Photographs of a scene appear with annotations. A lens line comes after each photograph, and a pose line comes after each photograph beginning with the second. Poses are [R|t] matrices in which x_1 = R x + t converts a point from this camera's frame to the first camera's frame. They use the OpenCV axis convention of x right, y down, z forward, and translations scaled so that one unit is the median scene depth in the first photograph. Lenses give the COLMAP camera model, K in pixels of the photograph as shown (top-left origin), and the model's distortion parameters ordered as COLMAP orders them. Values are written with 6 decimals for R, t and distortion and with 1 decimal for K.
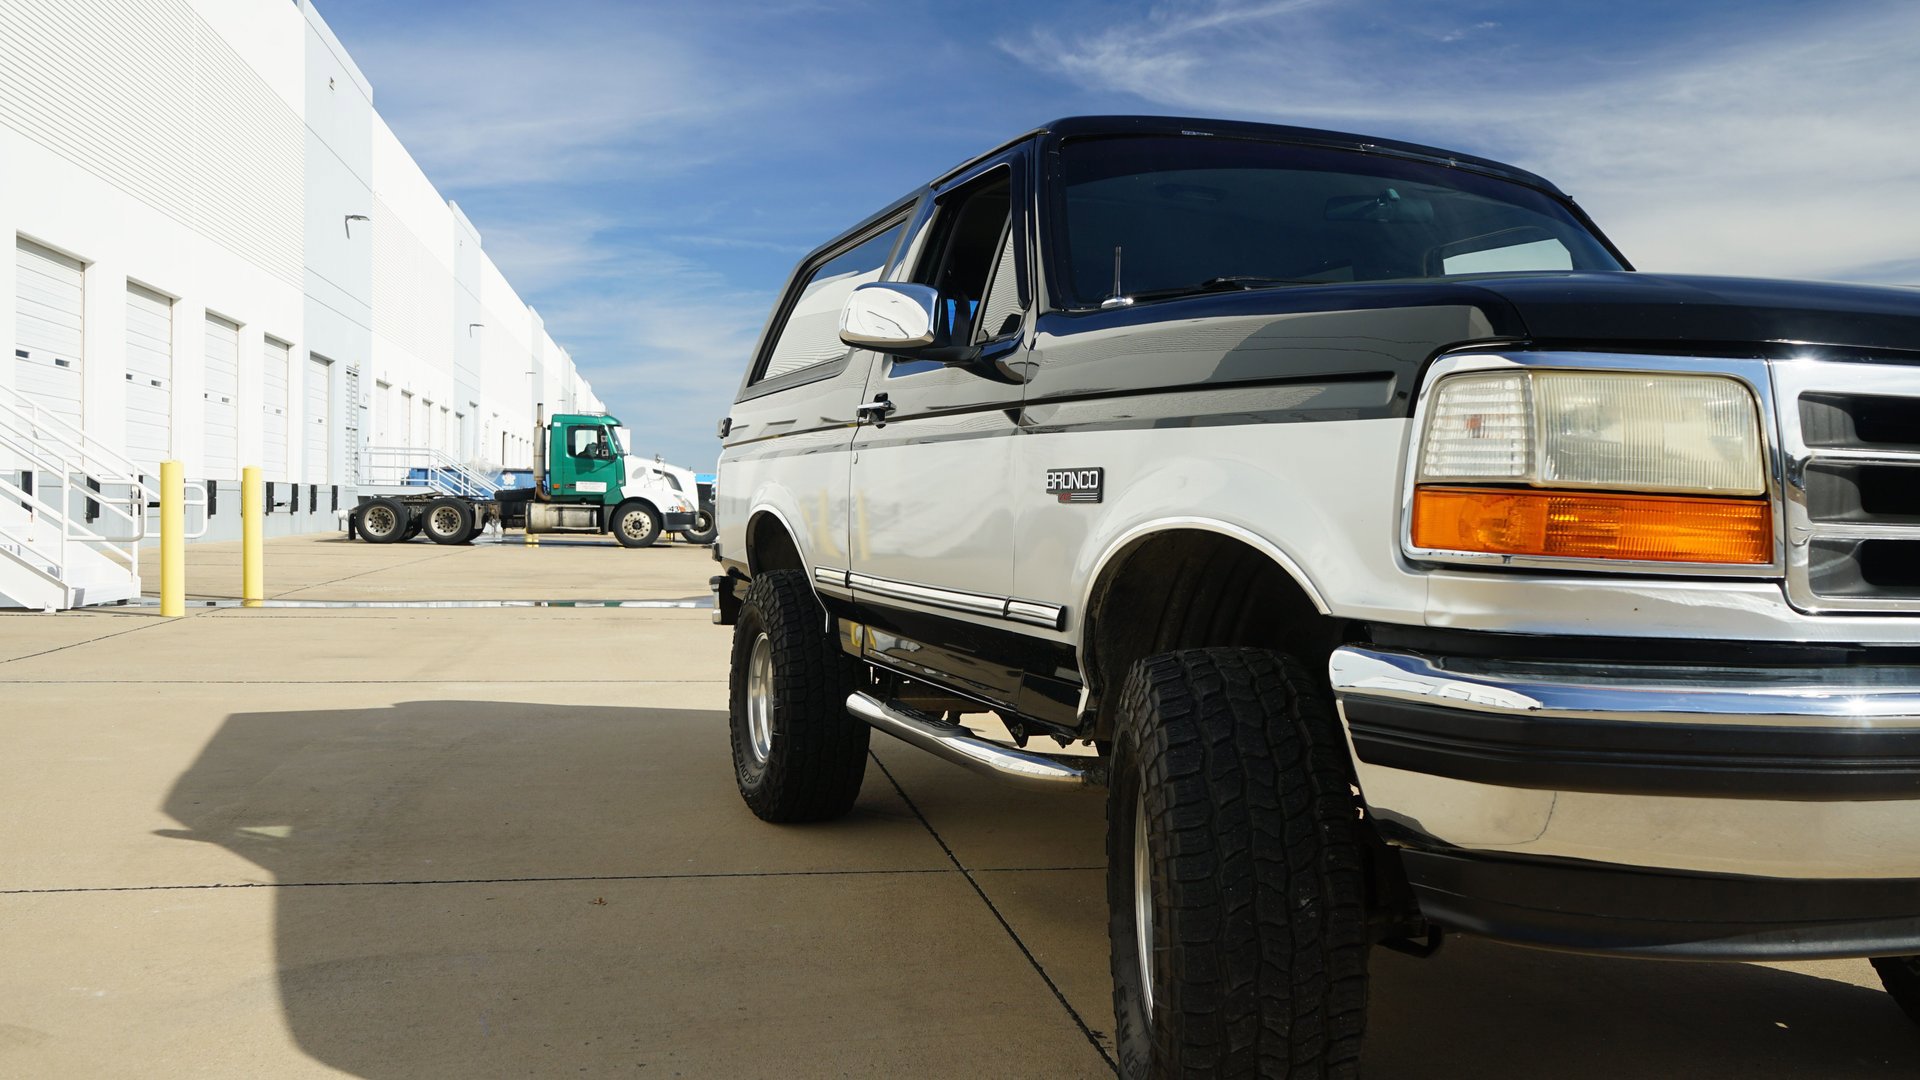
lens RADIAL K [[1519.2, 0, 961.9], [0, 1519.2, 542.0], [0, 0, 1]] dist [-0.015366, 0.012631]
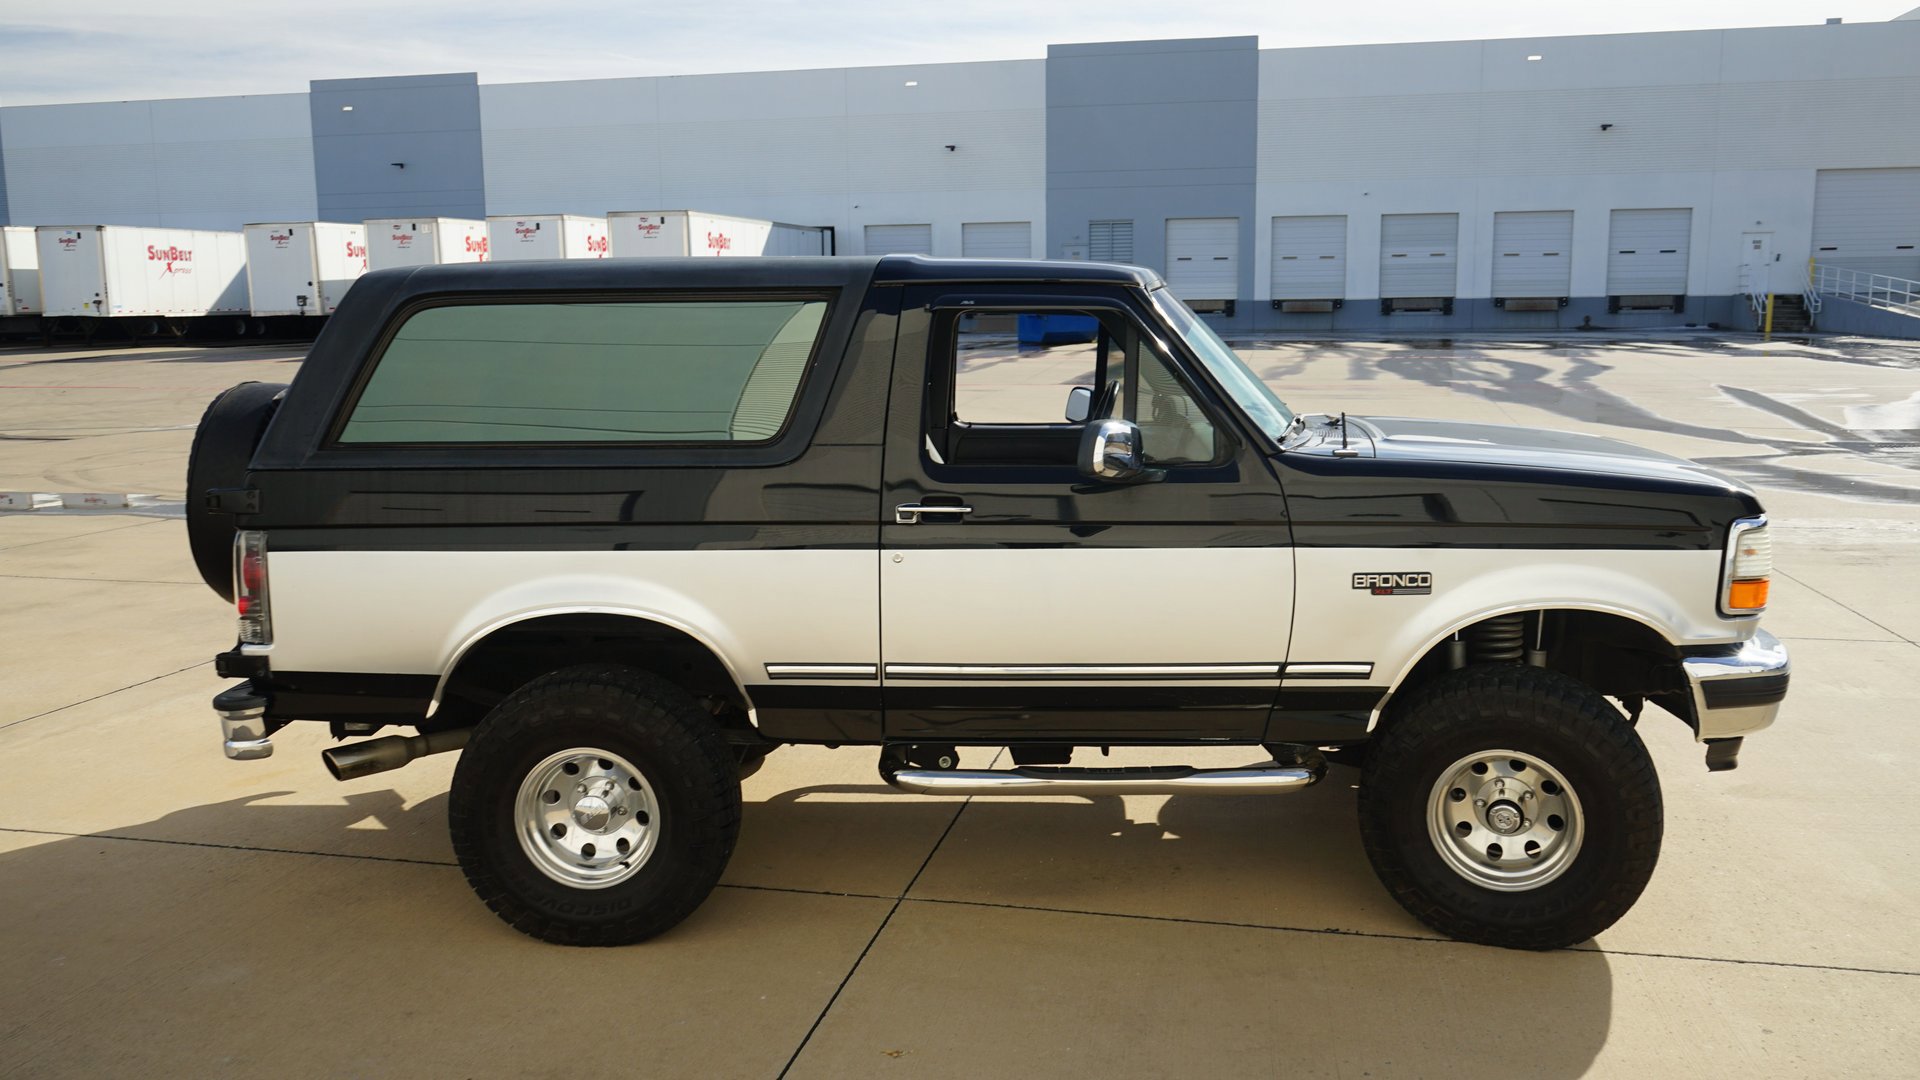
lens RADIAL K [[1519.2, 0, 961.9], [0, 1519.2, 542.0], [0, 0, 1]] dist [-0.015366, 0.012631]
pose [[0.393276, -0.165031, 0.904488, -0.895177], [0.040052, 0.985900, 0.162470, -0.209710], [-0.918548, -0.027669, 0.394341, 0.494734]]
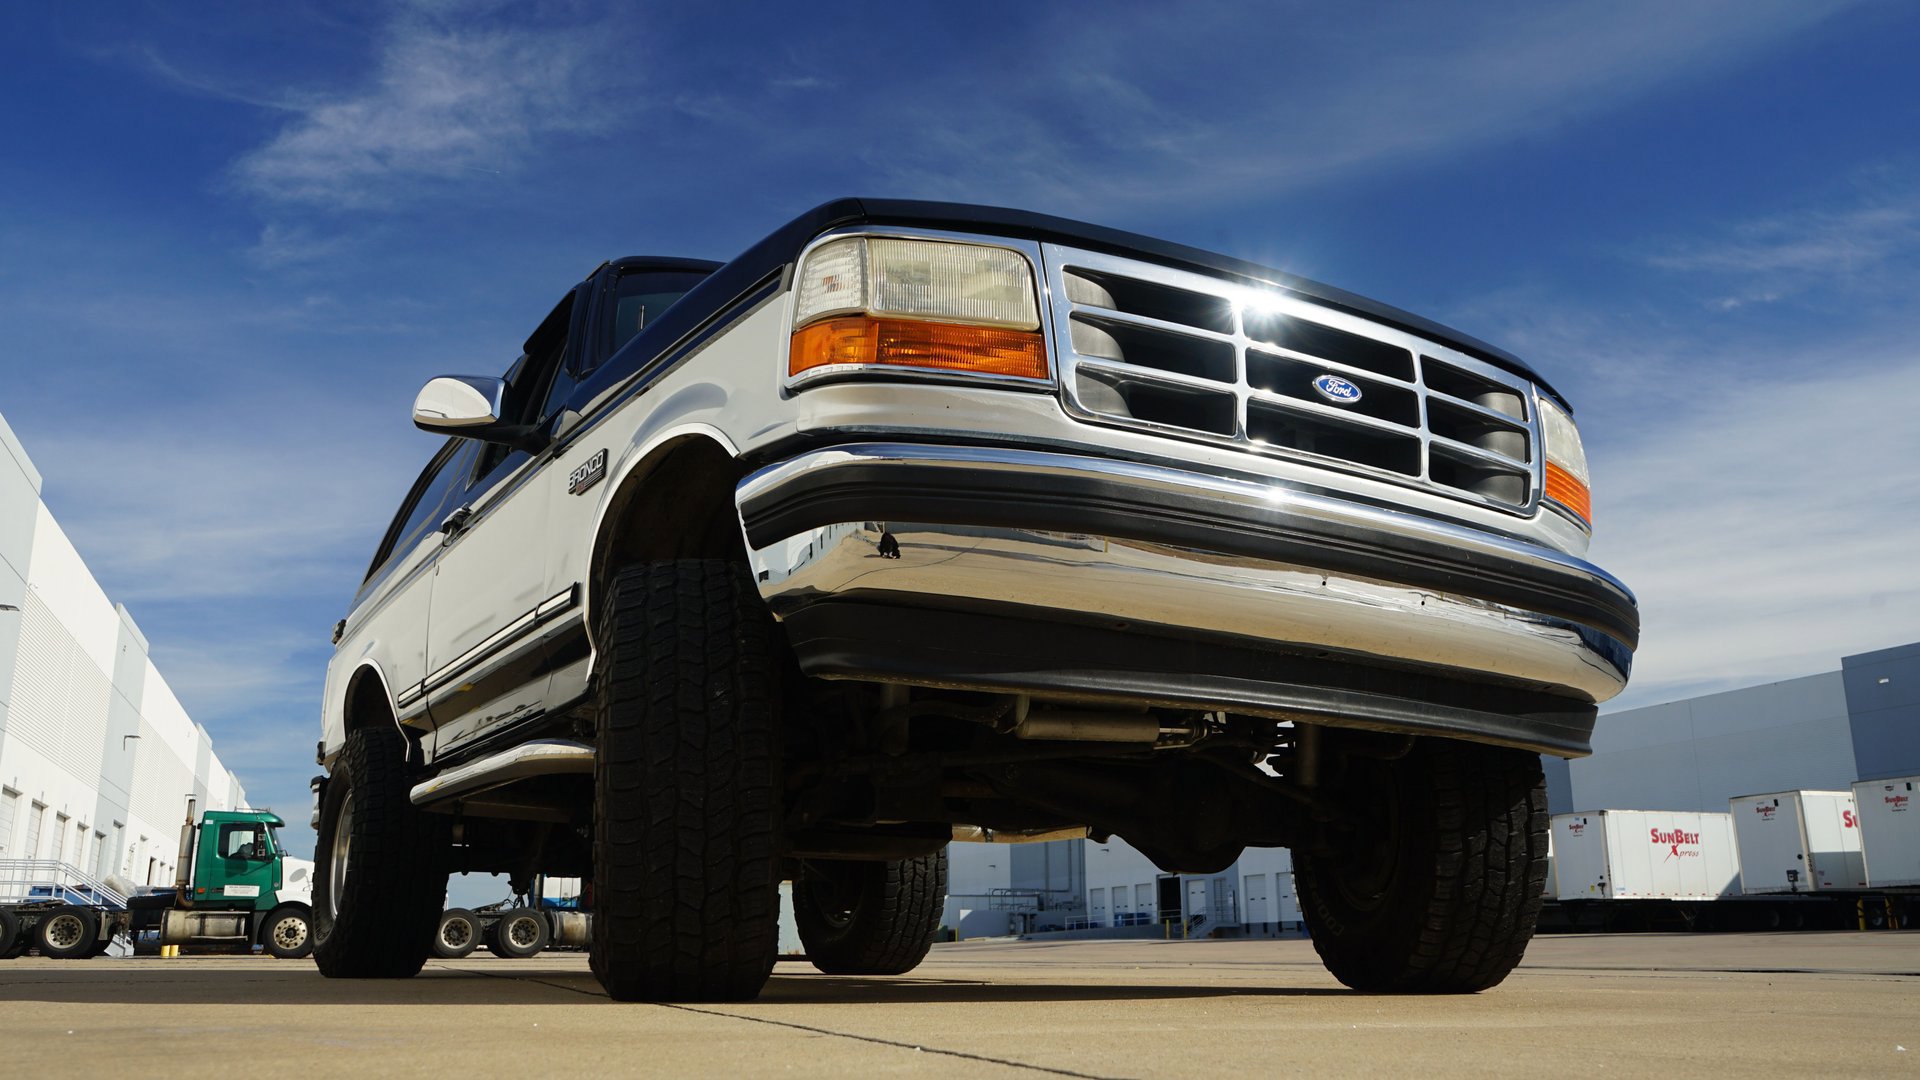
lens RADIAL K [[1539.5, 0, 960.8], [0, 1539.5, 550.4], [0, 0, 1]] dist [-0.008164, 0.008096]
pose [[0.983560, 0.023149, 0.179091, 0.089851], [0.026672, 0.962249, -0.270860, 0.213213], [-0.178601, 0.271184, 0.945812, -0.092053]]
